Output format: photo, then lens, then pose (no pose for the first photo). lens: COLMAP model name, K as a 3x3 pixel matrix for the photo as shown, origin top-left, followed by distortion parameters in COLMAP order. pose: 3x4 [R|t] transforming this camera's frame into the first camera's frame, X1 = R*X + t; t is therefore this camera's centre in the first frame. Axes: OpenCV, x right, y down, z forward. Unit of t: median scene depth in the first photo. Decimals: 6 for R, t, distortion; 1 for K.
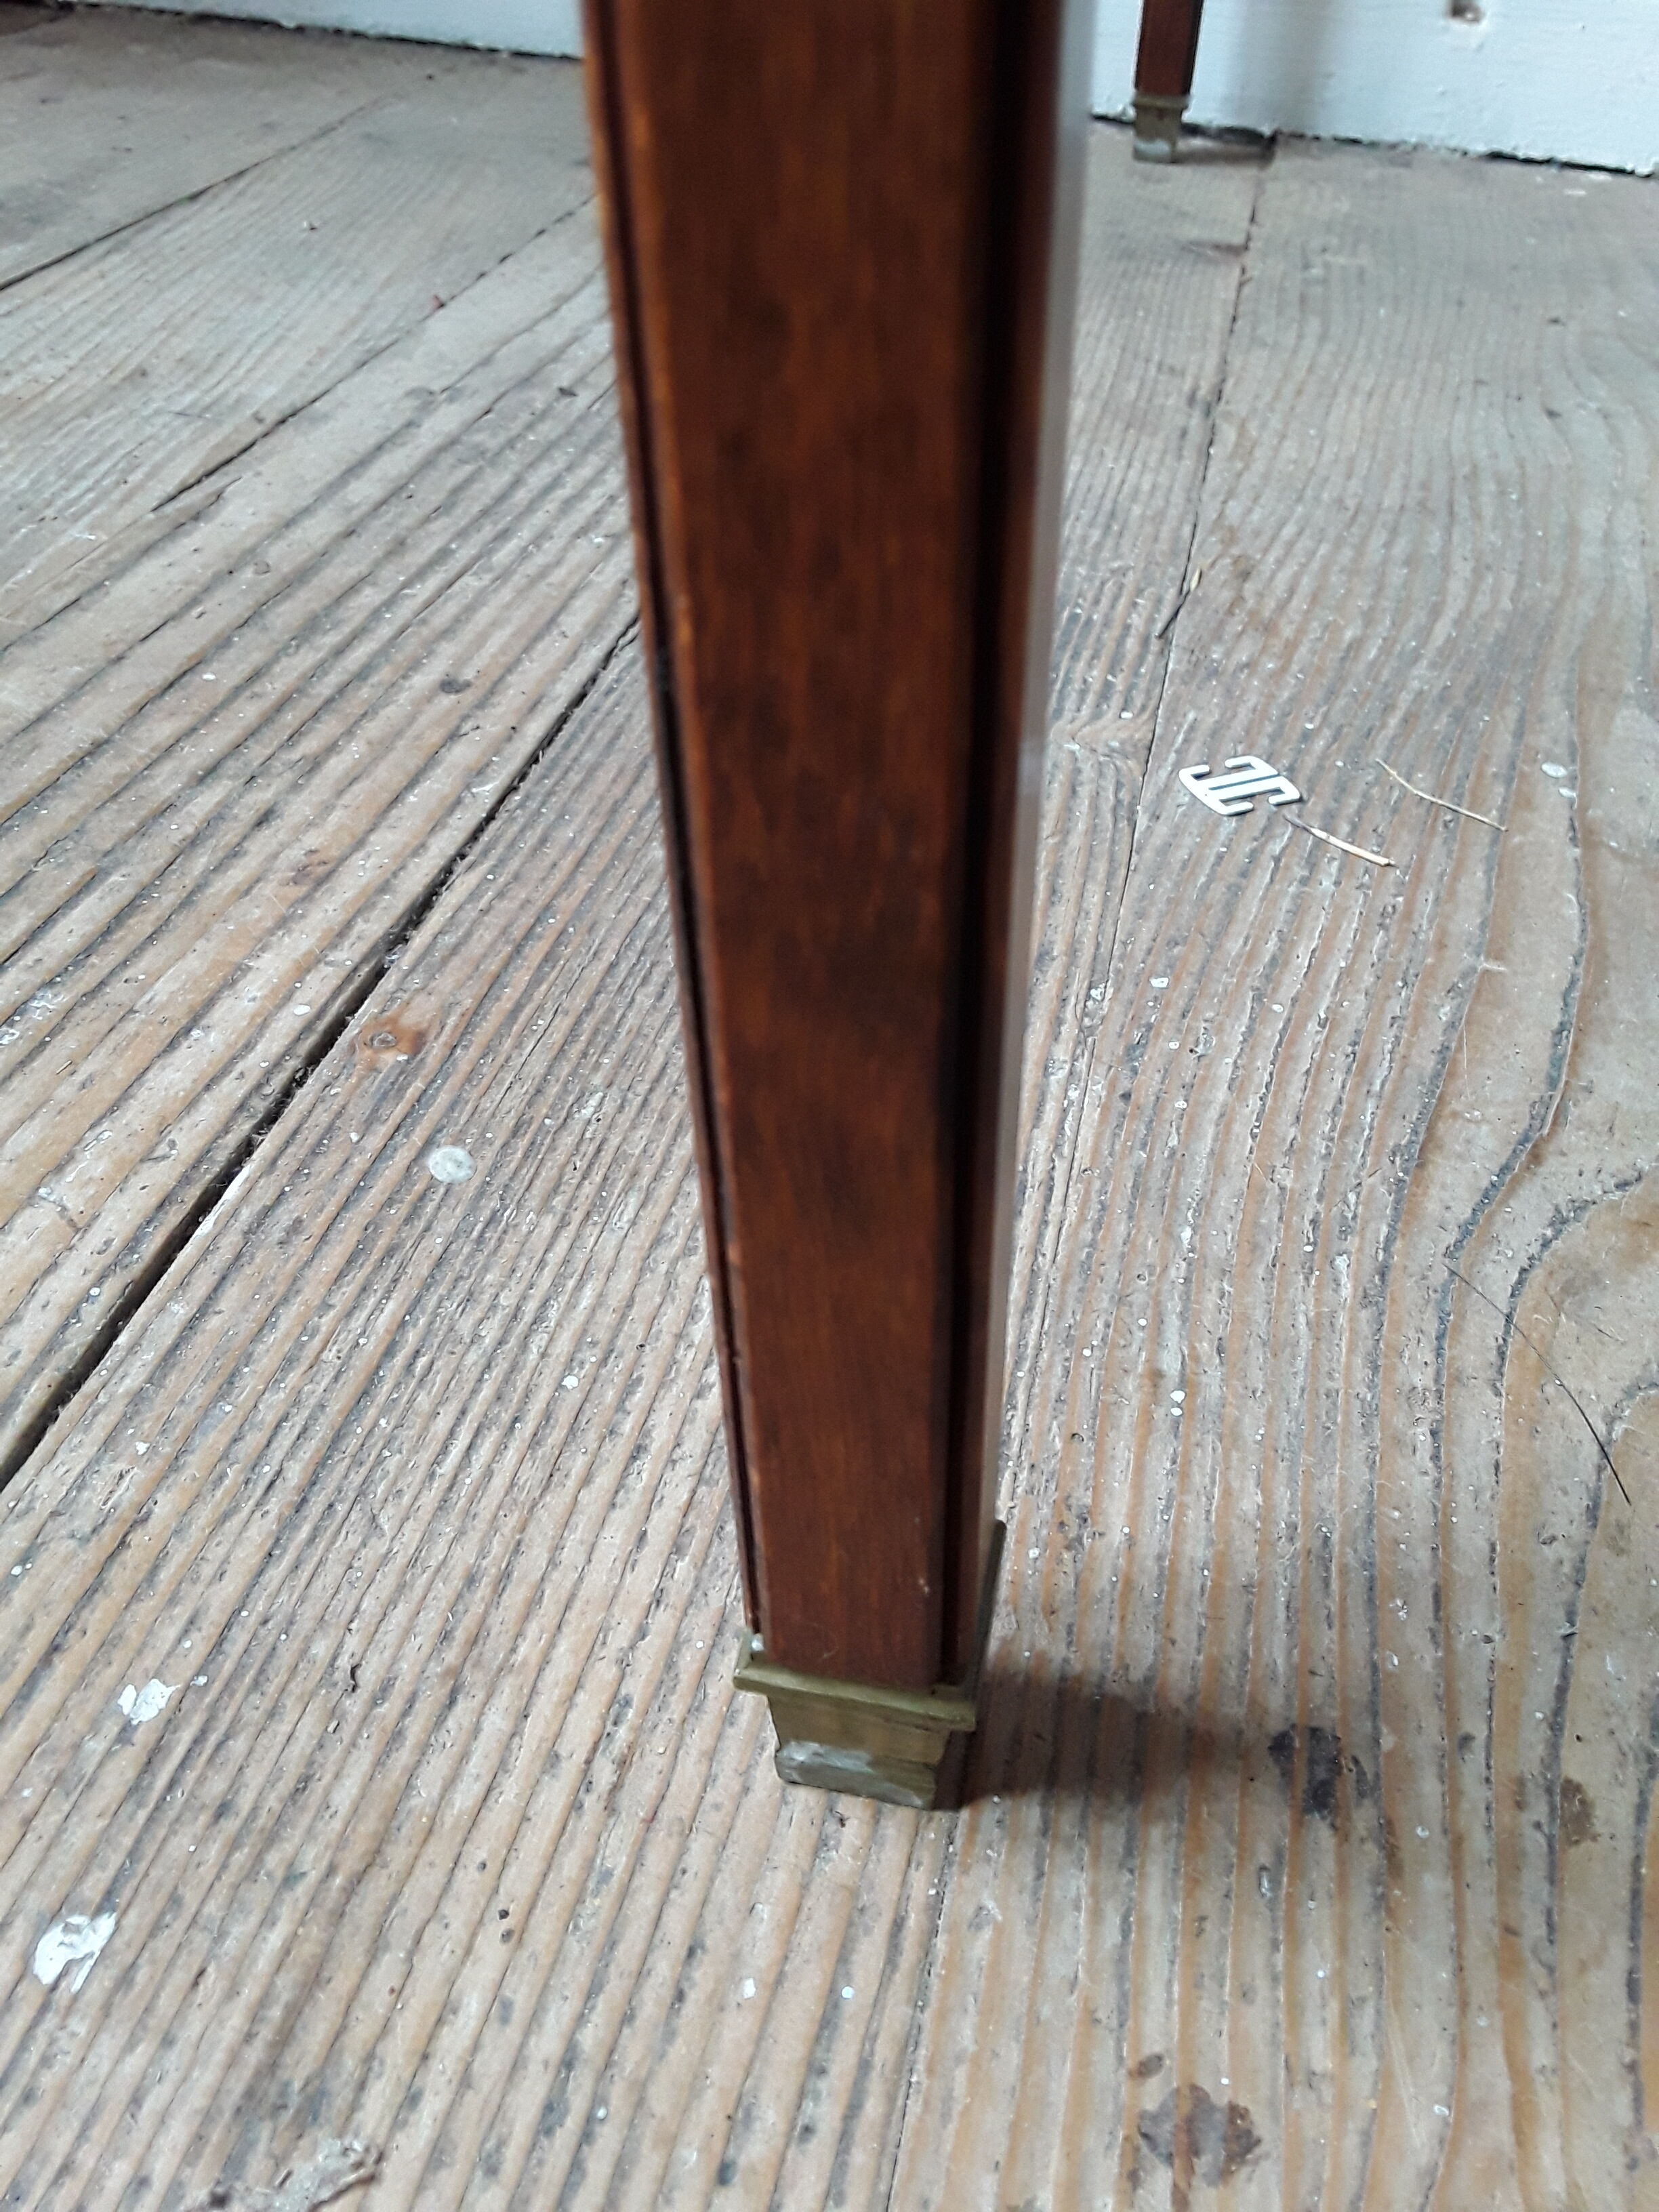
lens RADIAL K [[1767.7, 0, 829.5], [0, 1767.7, 1106.0], [0, 0, 1]] dist [0.139018, -0.245917]
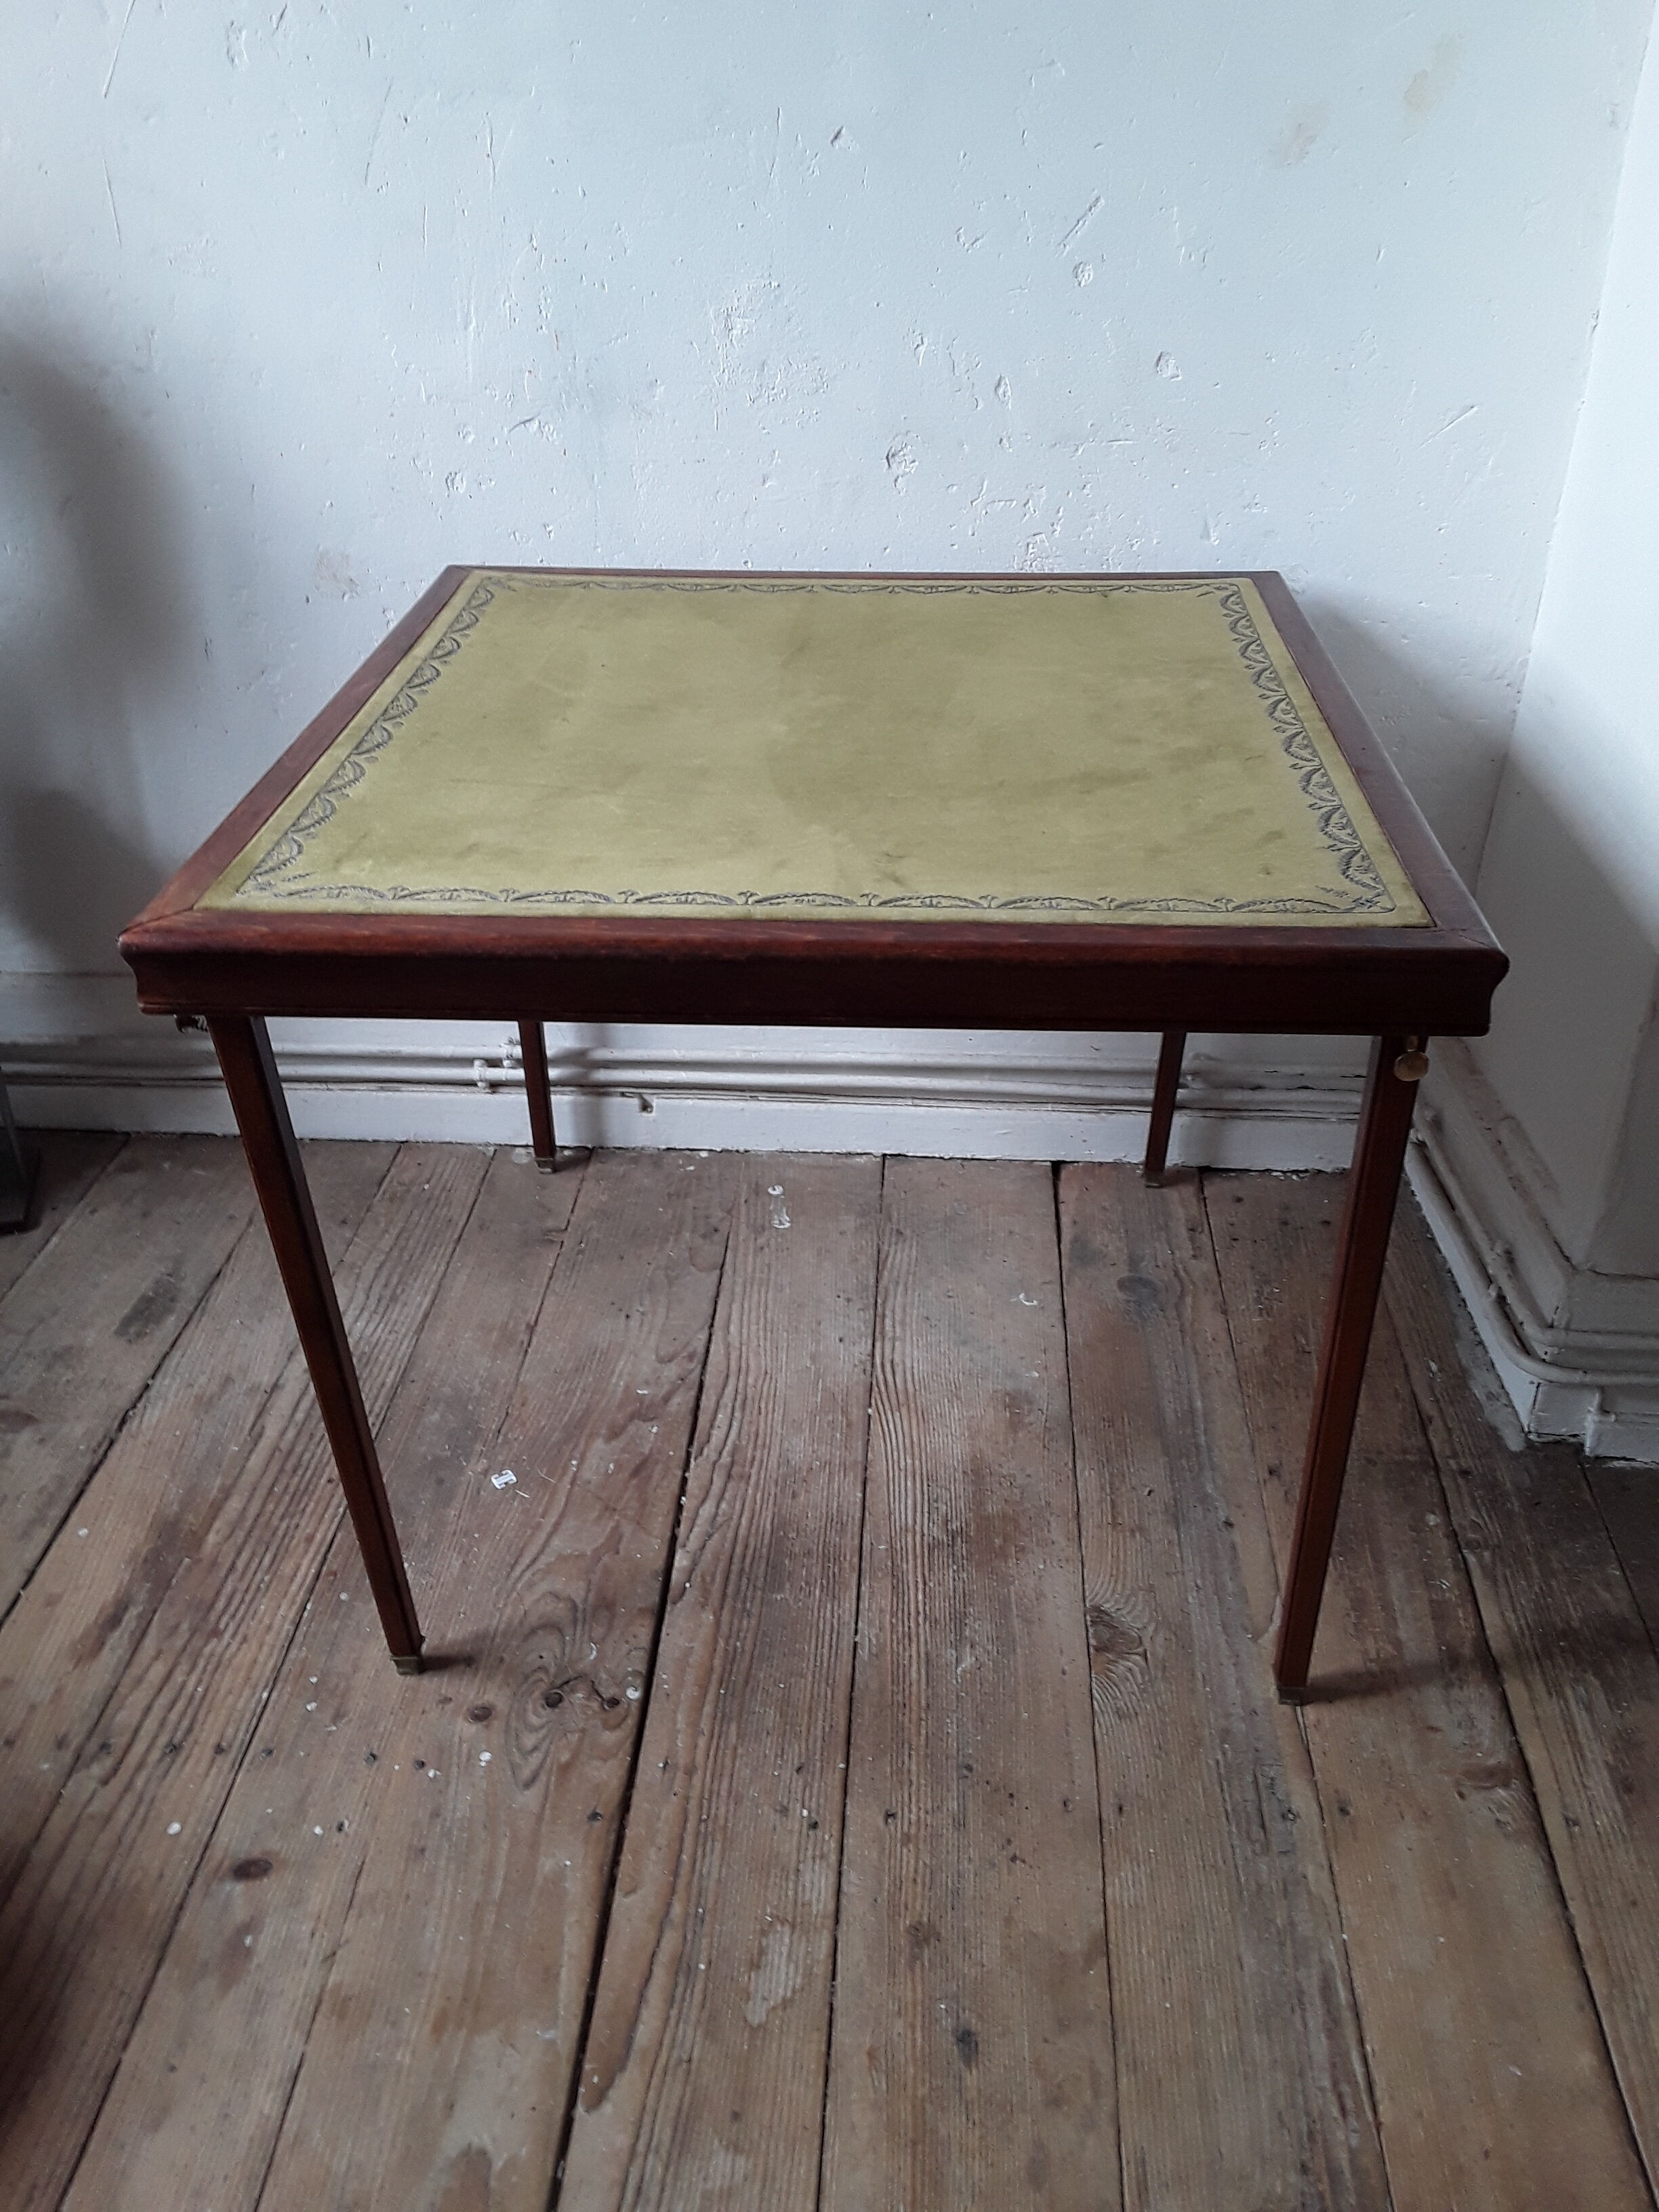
lens RADIAL K [[1767.7, 0, 829.5], [0, 1767.7, 1106.0], [0, 0, 1]] dist [0.139018, -0.245917]
pose [[0.985473, -0.131273, 0.107753, 0.836917], [0.144919, 0.980801, -0.130492, -0.487686], [-0.088554, 0.144211, 0.985577, -4.639277]]
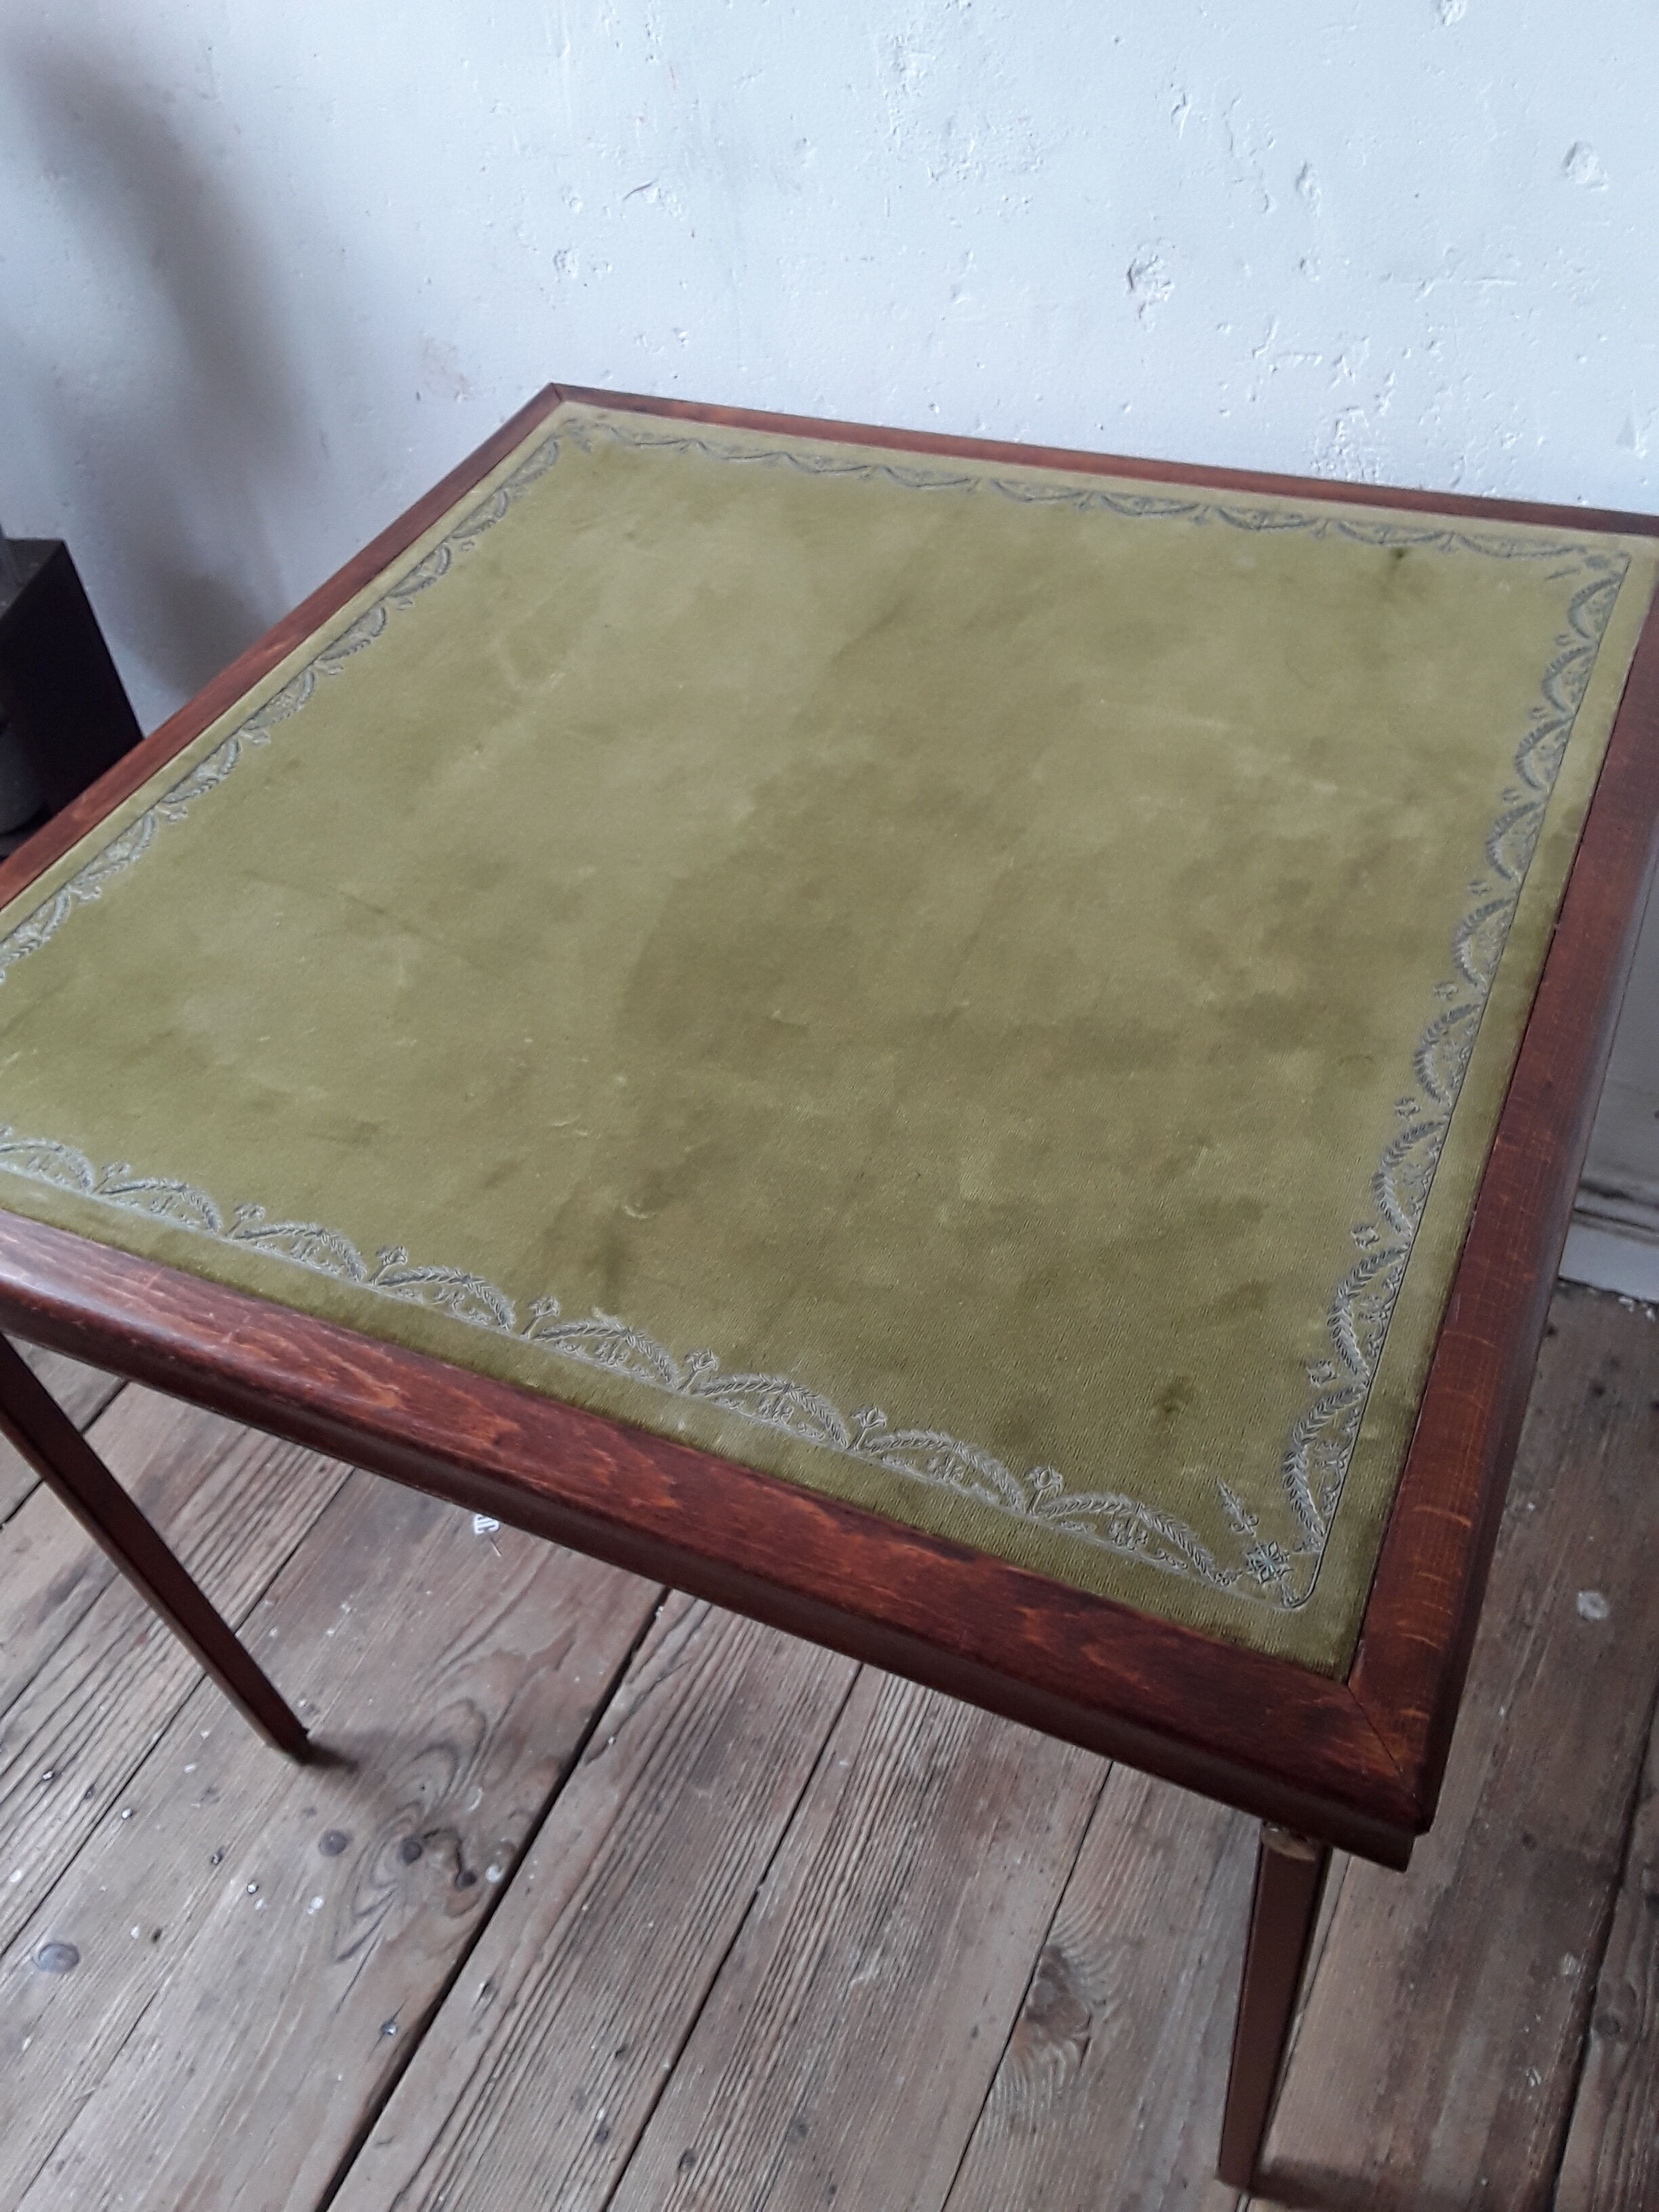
lens RADIAL K [[1798.9, 0, 831.2], [0, 1798.9, 1088.6], [0, 0, 1]] dist [0.111047, -0.192691]
pose [[0.964911, 0.055671, -0.256608, 2.428509], [-0.025654, 0.992578, 0.118875, -2.038851], [0.261321, -0.108120, 0.959177, -3.266765]]
